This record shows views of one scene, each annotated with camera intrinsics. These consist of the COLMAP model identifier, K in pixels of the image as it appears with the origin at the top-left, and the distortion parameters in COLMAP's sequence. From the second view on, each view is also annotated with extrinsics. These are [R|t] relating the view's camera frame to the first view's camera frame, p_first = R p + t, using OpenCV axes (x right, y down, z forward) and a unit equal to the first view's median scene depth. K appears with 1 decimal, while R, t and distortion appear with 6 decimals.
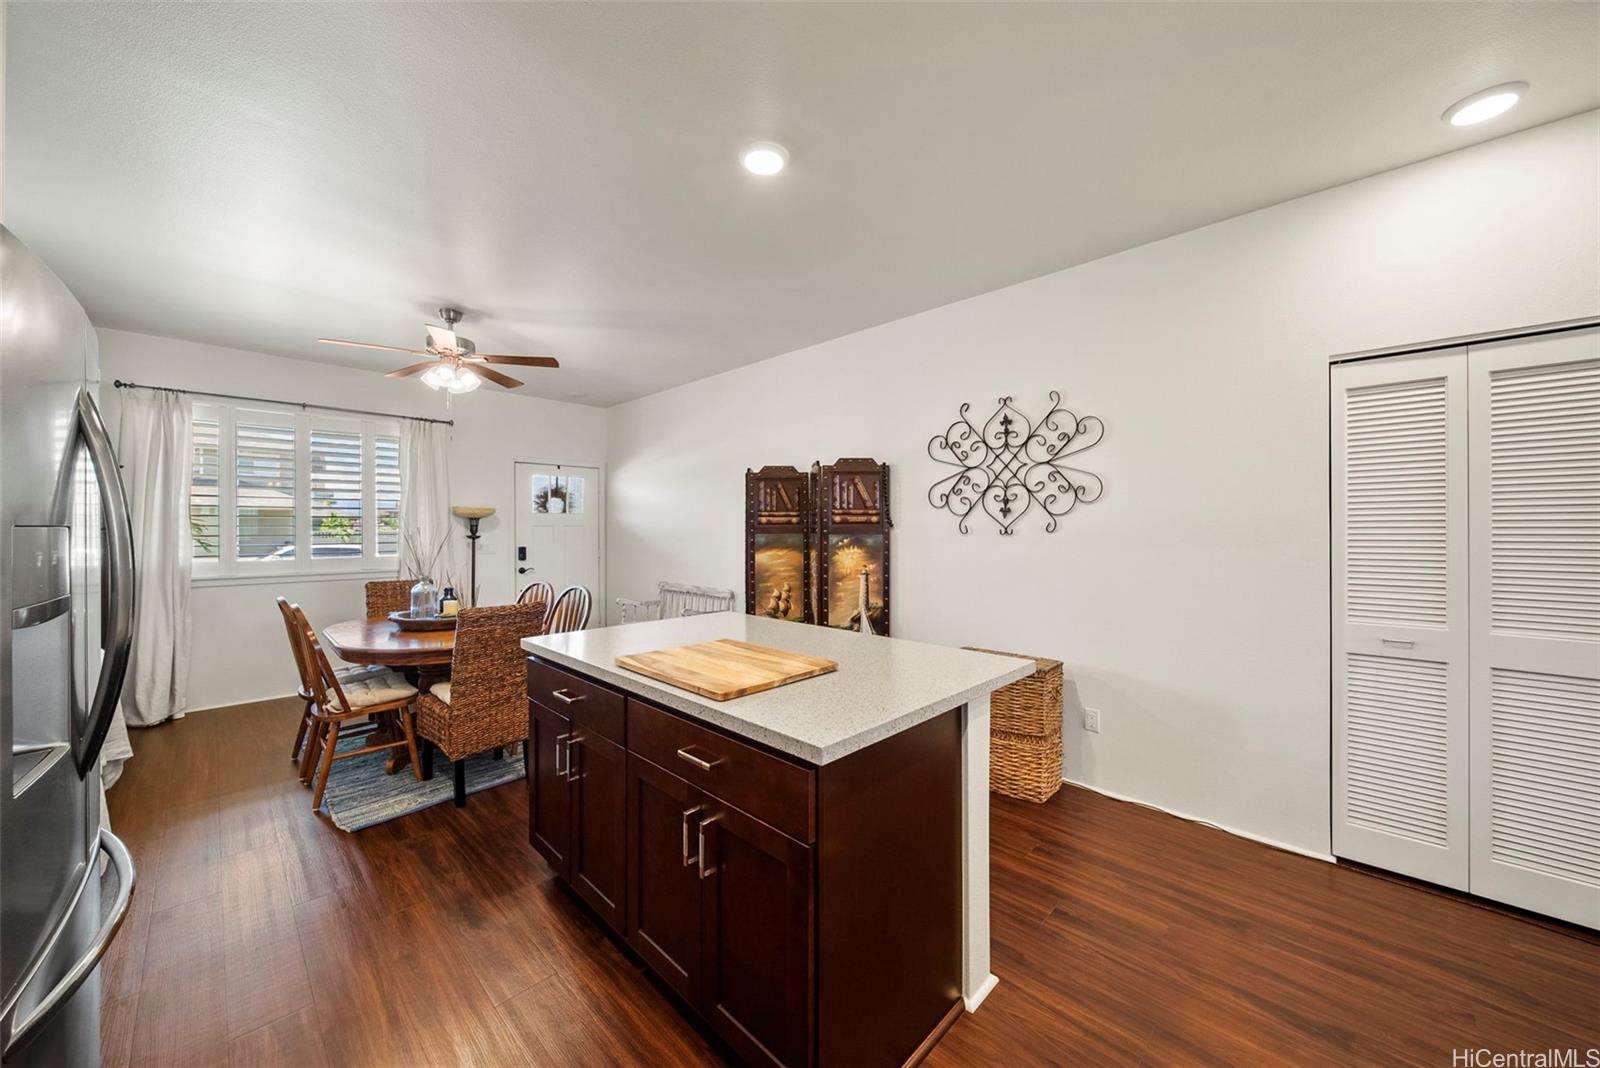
lens RADIAL K [[573.6, 0, 798.3], [0, 573.6, 524.5], [0, 0, 1]] dist [-0.001435, -0.000359]
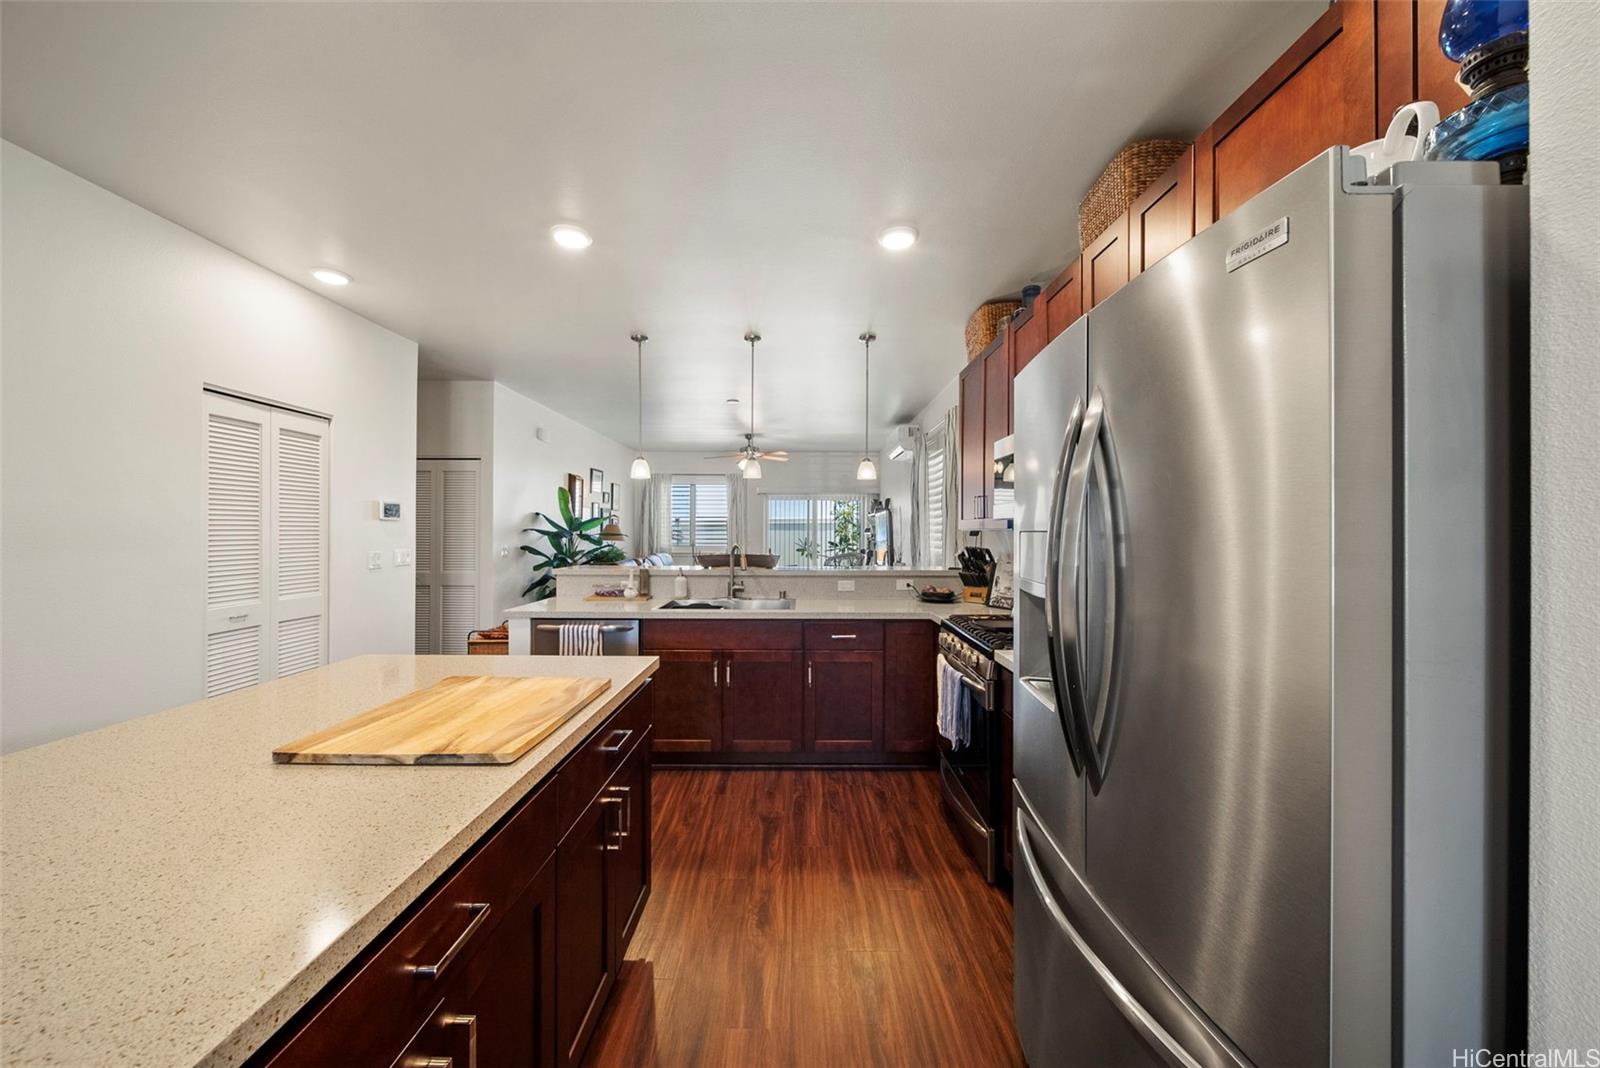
lens RADIAL K [[573.6, 0, 792.8], [0, 573.6, 530.8], [0, 0, 1]] dist [-0.001435, -0.000359]
pose [[-0.684943, 0.001160, 0.728596, -0.418057], [-0.002242, 0.999991, -0.003700, 0.006552], [-0.728593, -0.004168, -0.684934, 0.532818]]
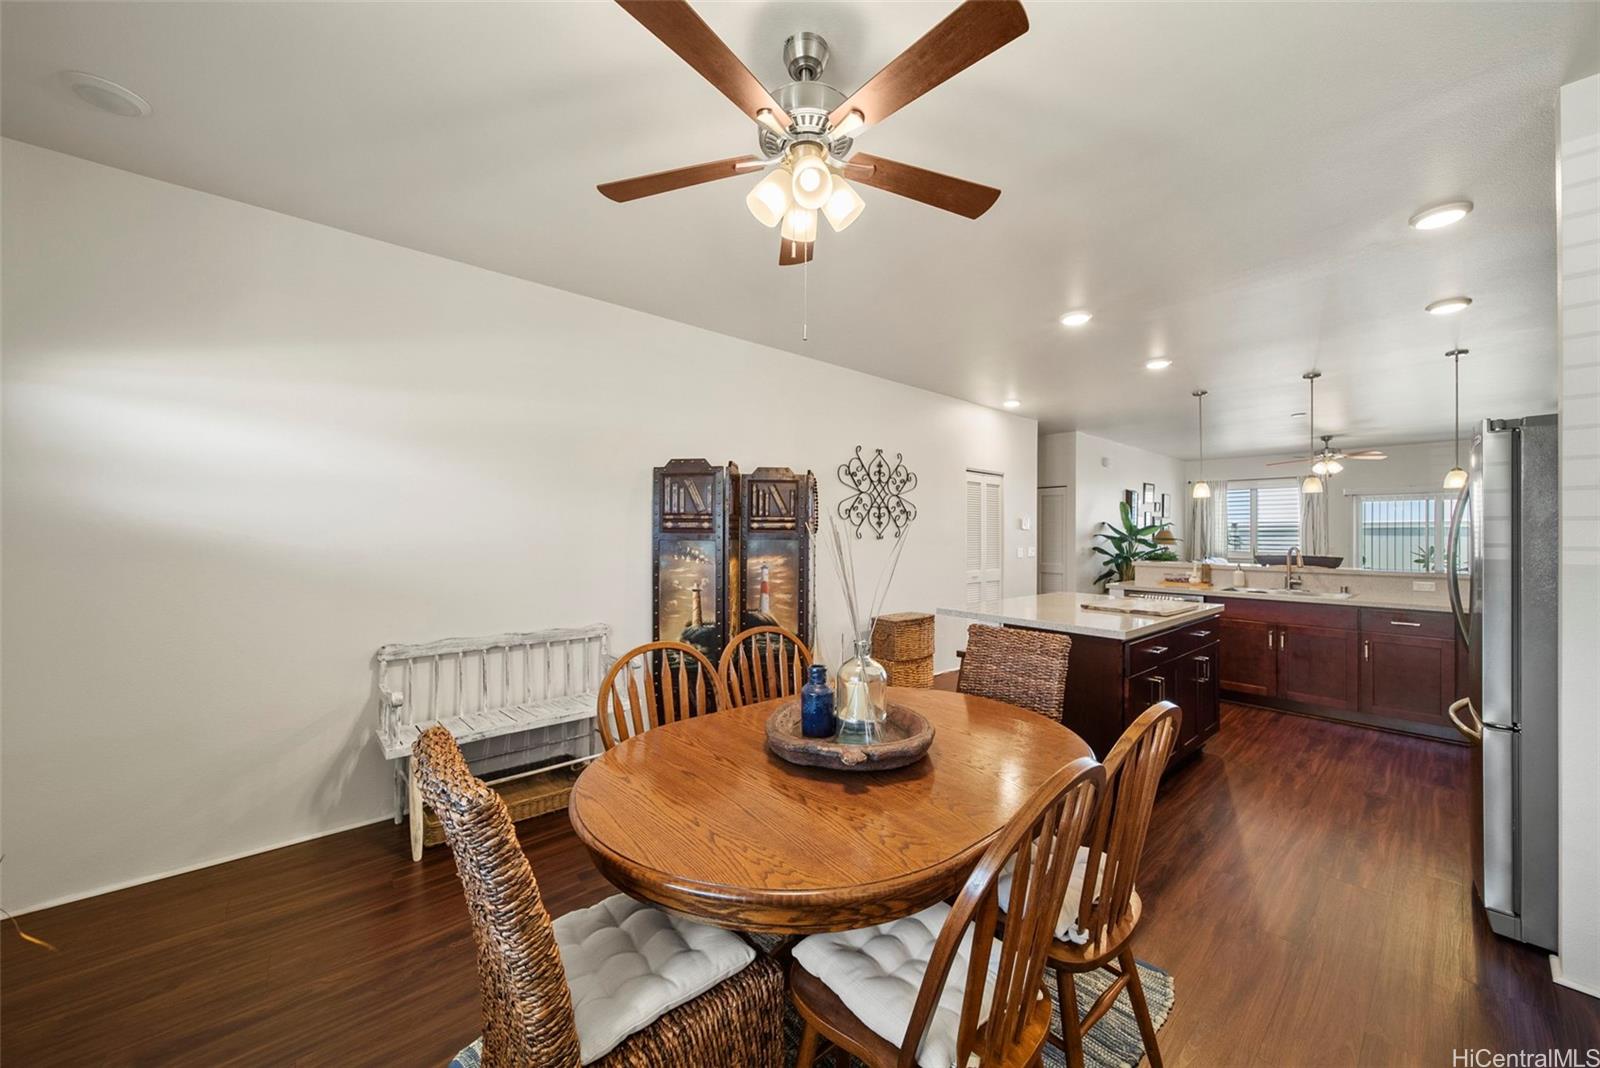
lens RADIAL K [[573.6, 0, 792.6], [0, 573.6, 531.7], [0, 0, 1]] dist [-0.001435, -0.000359]
pose [[0.099553, 0.008194, 0.994999, -0.974542], [-0.006735, 0.999949, -0.007561, 0.009697], [-0.995009, -0.005949, 0.099603, 0.883798]]
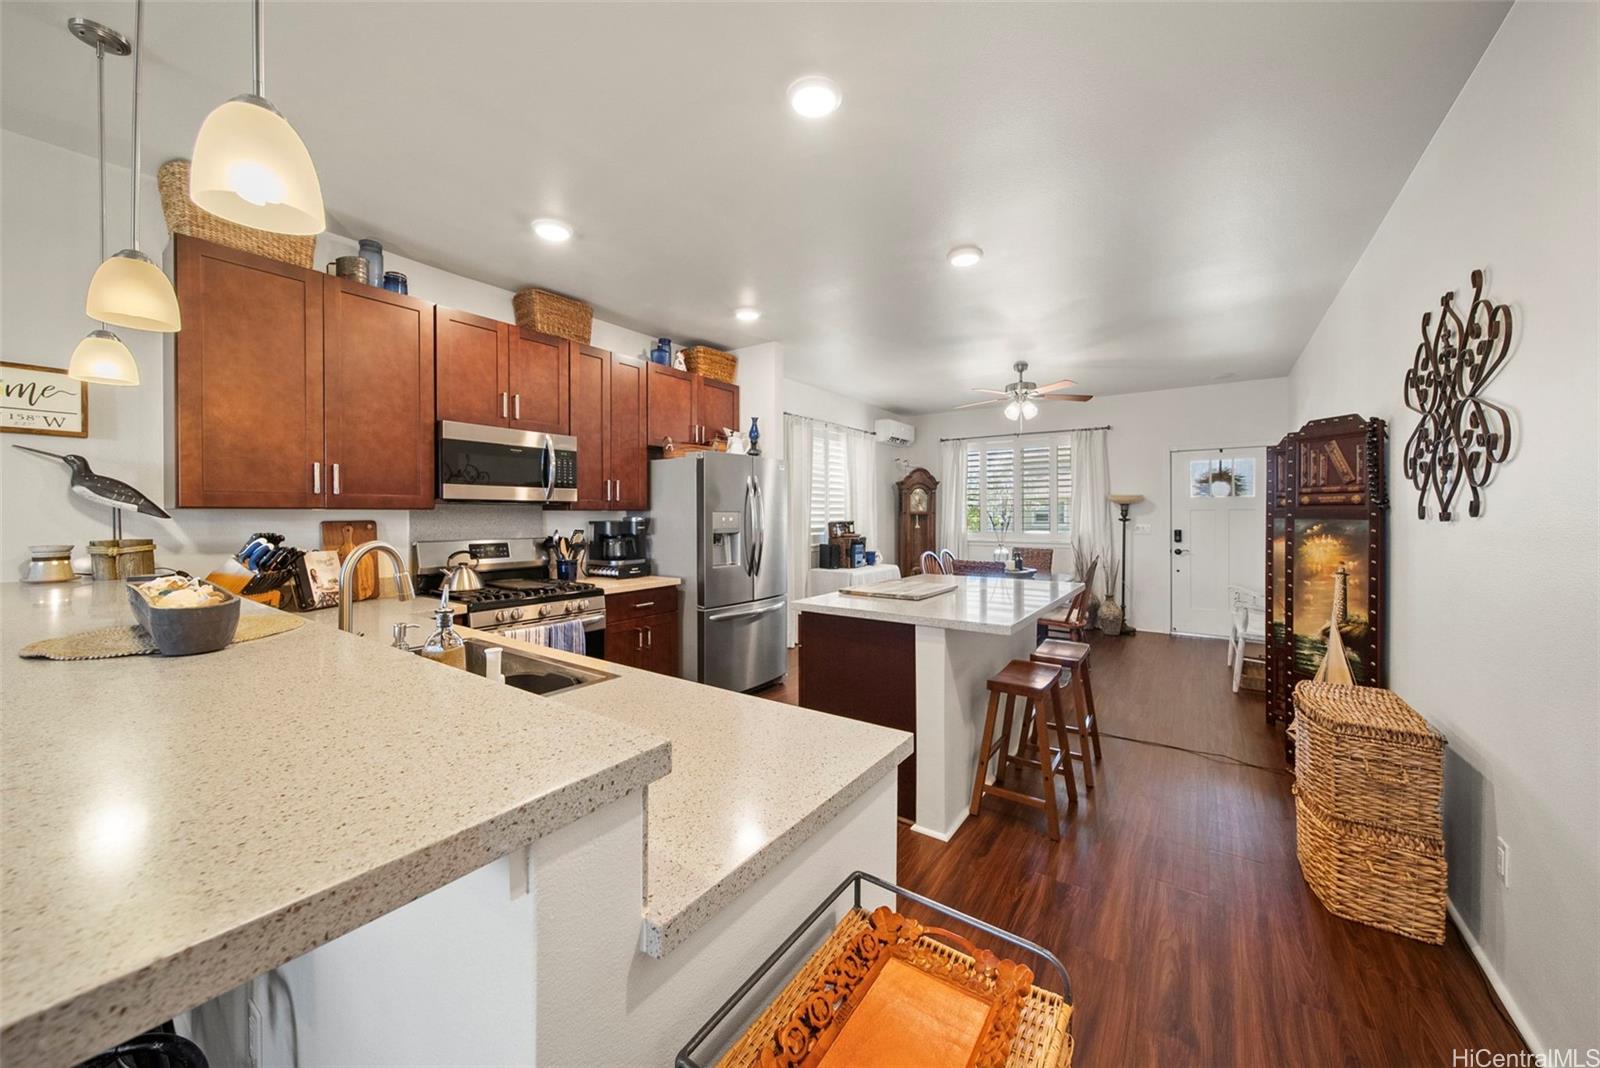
lens RADIAL K [[573.6, 0, 803.2], [0, 573.6, 509.6], [0, 0, 1]] dist [-0.001435, -0.000359]
pose [[0.163390, -0.003851, -0.986554, 0.728327], [0.002929, 0.999990, -0.003418, 0.004905], [0.986557, -0.002331, 0.163399, 0.199739]]
